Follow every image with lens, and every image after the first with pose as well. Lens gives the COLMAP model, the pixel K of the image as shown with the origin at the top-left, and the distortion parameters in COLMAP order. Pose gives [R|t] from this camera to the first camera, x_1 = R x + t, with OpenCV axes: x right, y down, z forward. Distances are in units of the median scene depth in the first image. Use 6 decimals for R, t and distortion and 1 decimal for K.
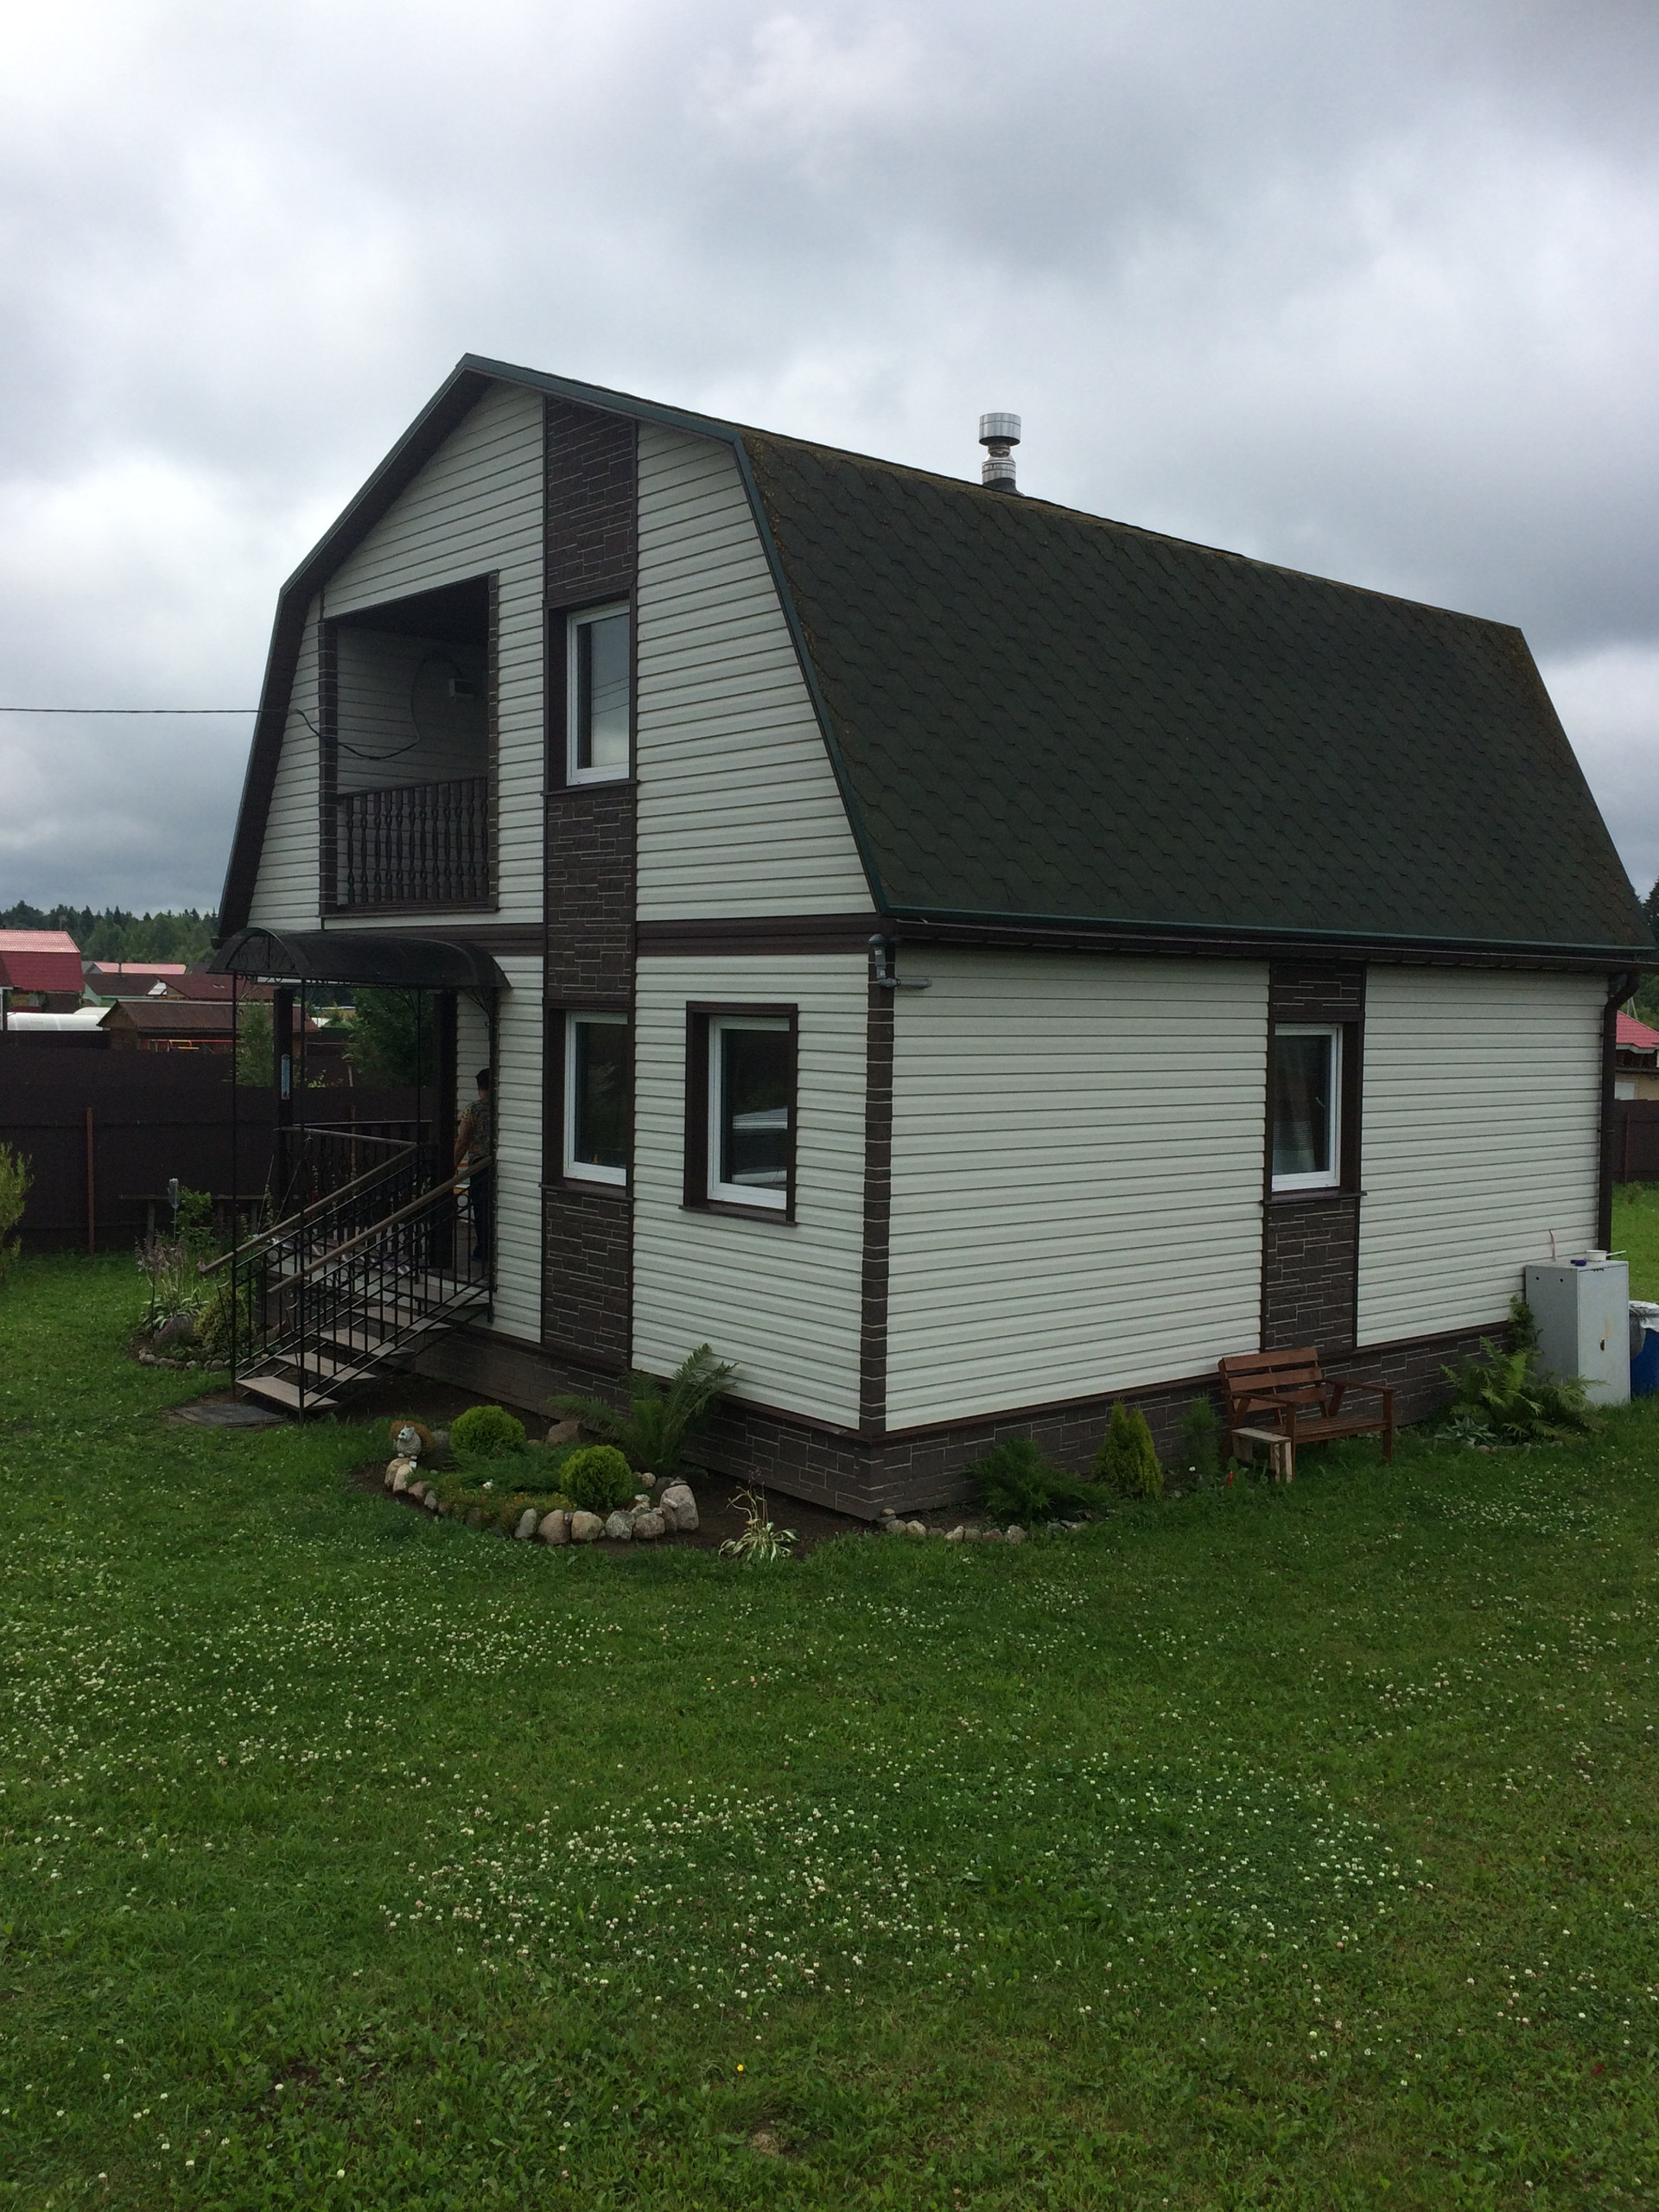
lens RADIAL K [[1952.9, 0, 829.5], [0, 1952.9, 1106.0], [0, 0, 1]] dist [0.090181, -0.120020]
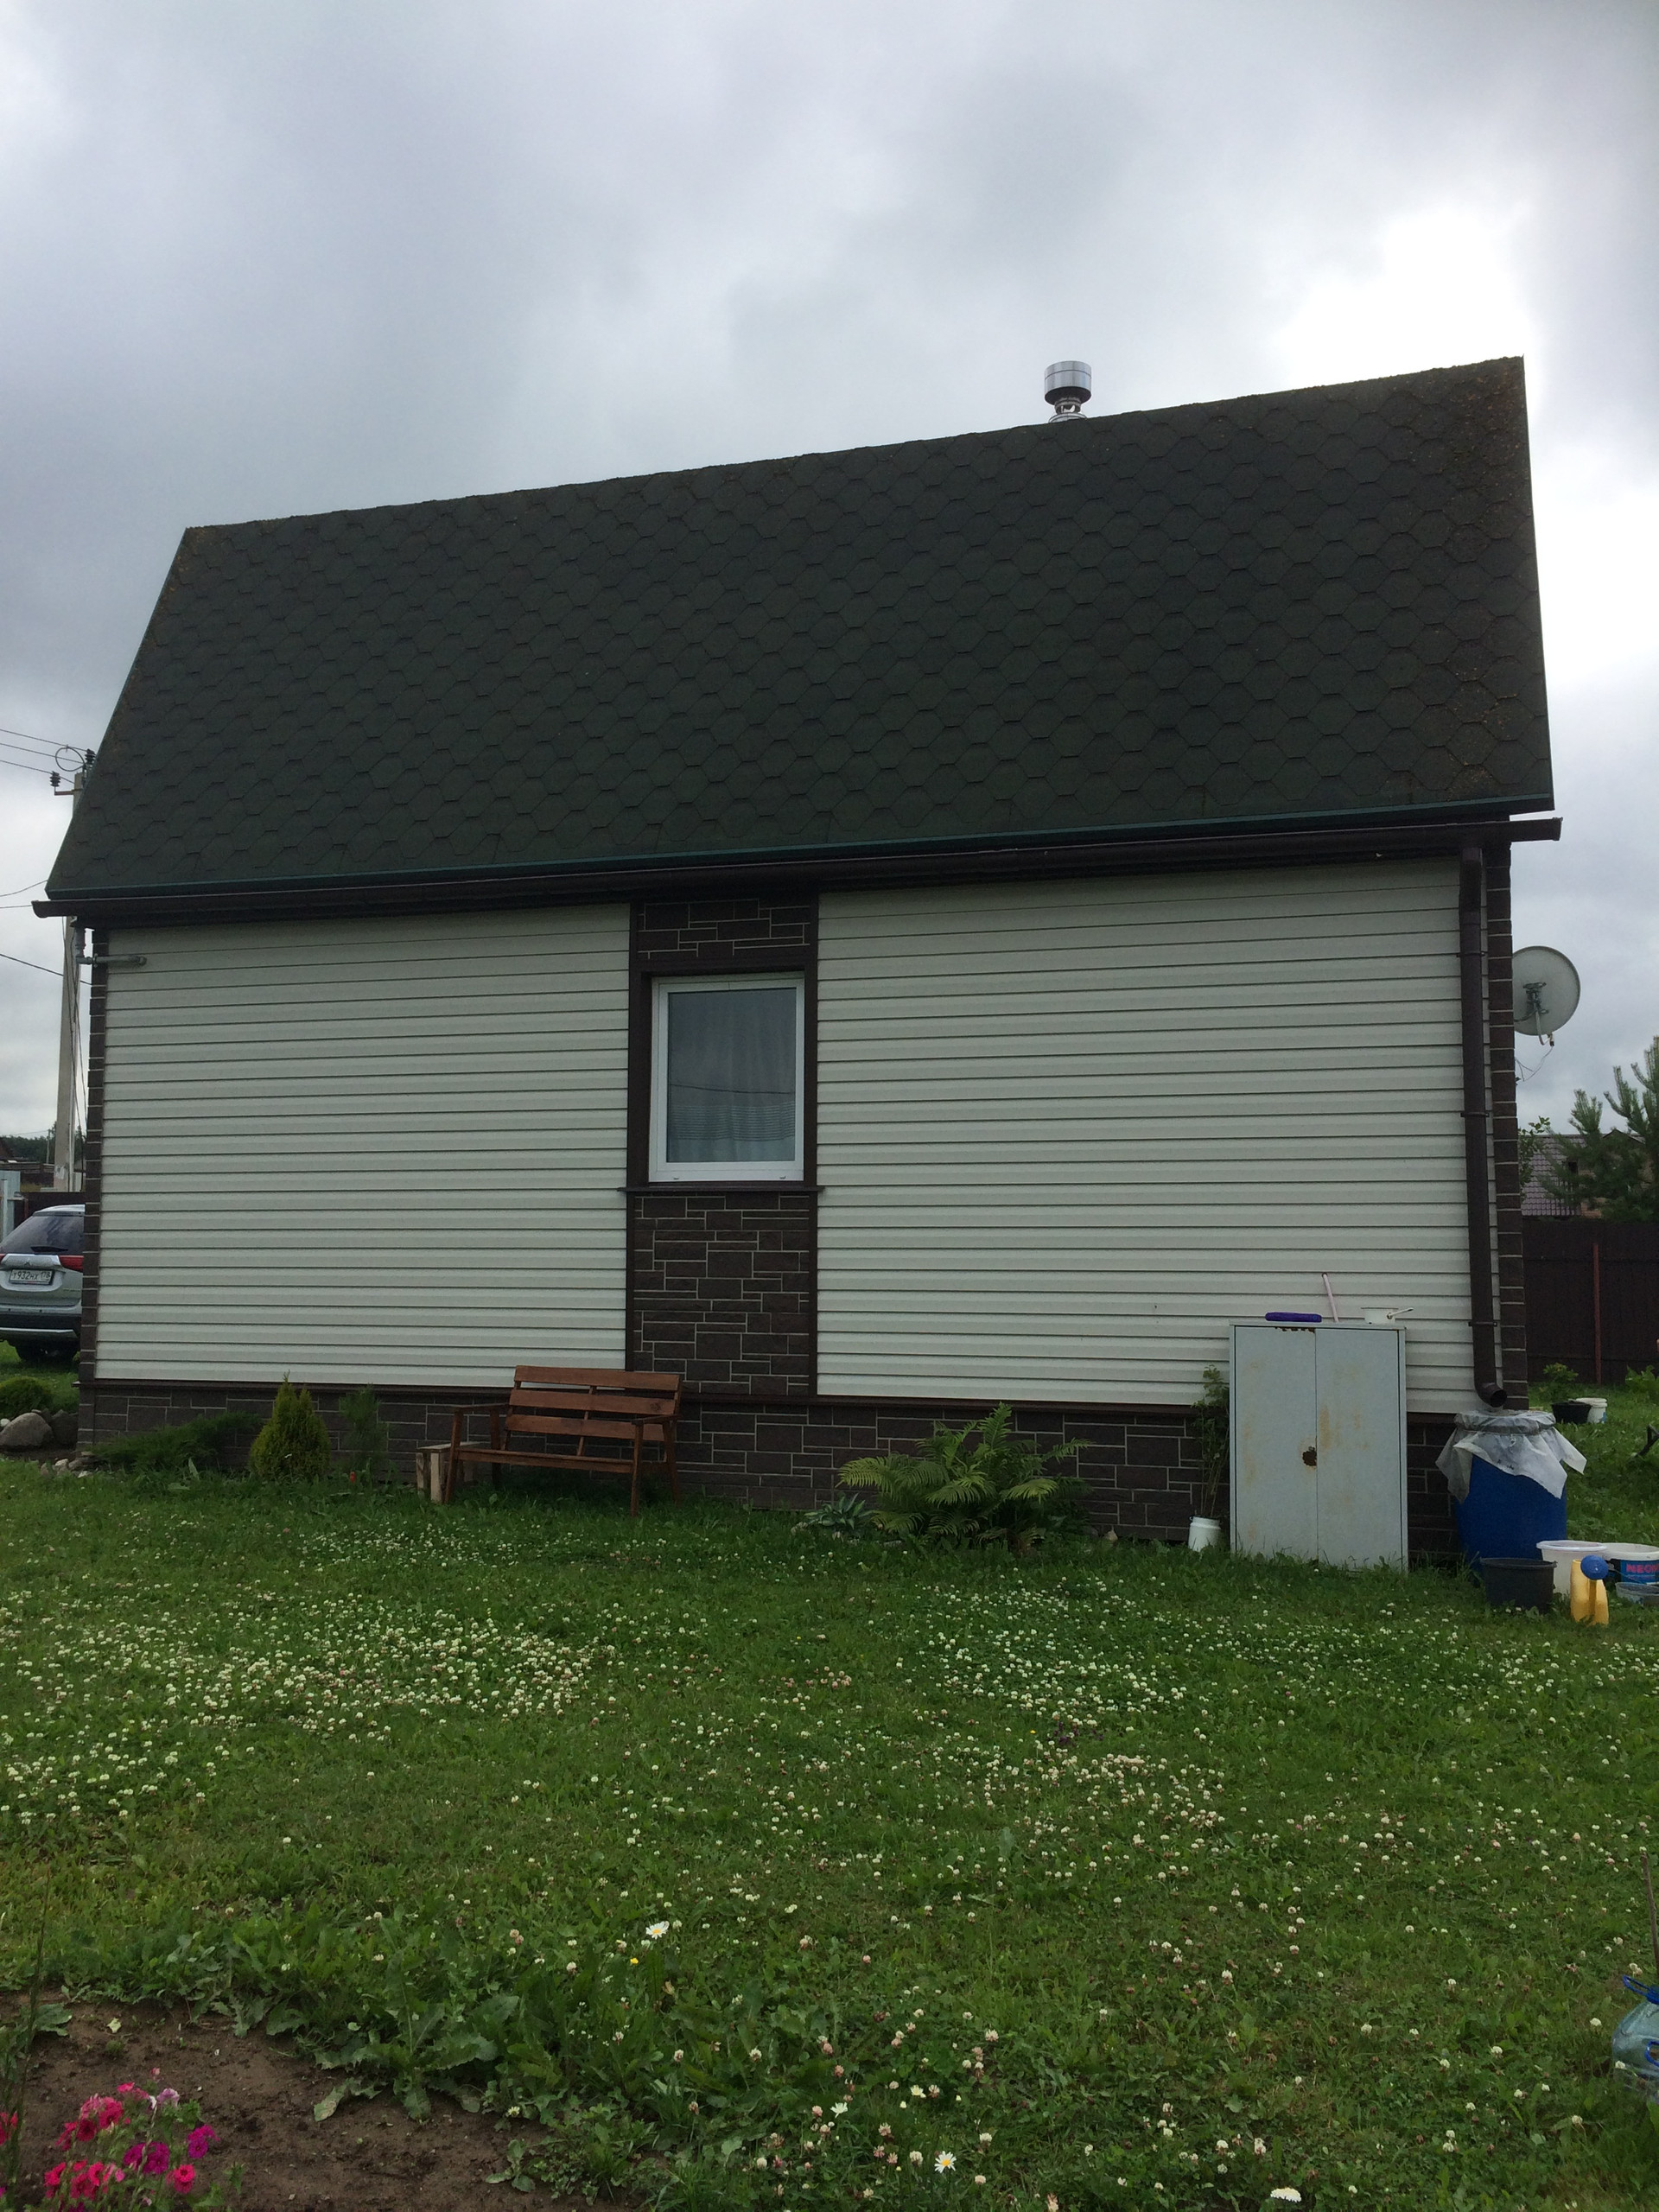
lens RADIAL K [[1897.2, 0, 829.5], [0, 1897.2, 1106.0], [0, 0, 1]] dist [0.095200, -0.000593]
pose [[0.502174, -0.063160, -0.862457, 0.911597], [-0.041828, 0.994388, -0.097177, 0.083787], [0.863754, 0.084875, 0.496714, 0.638527]]
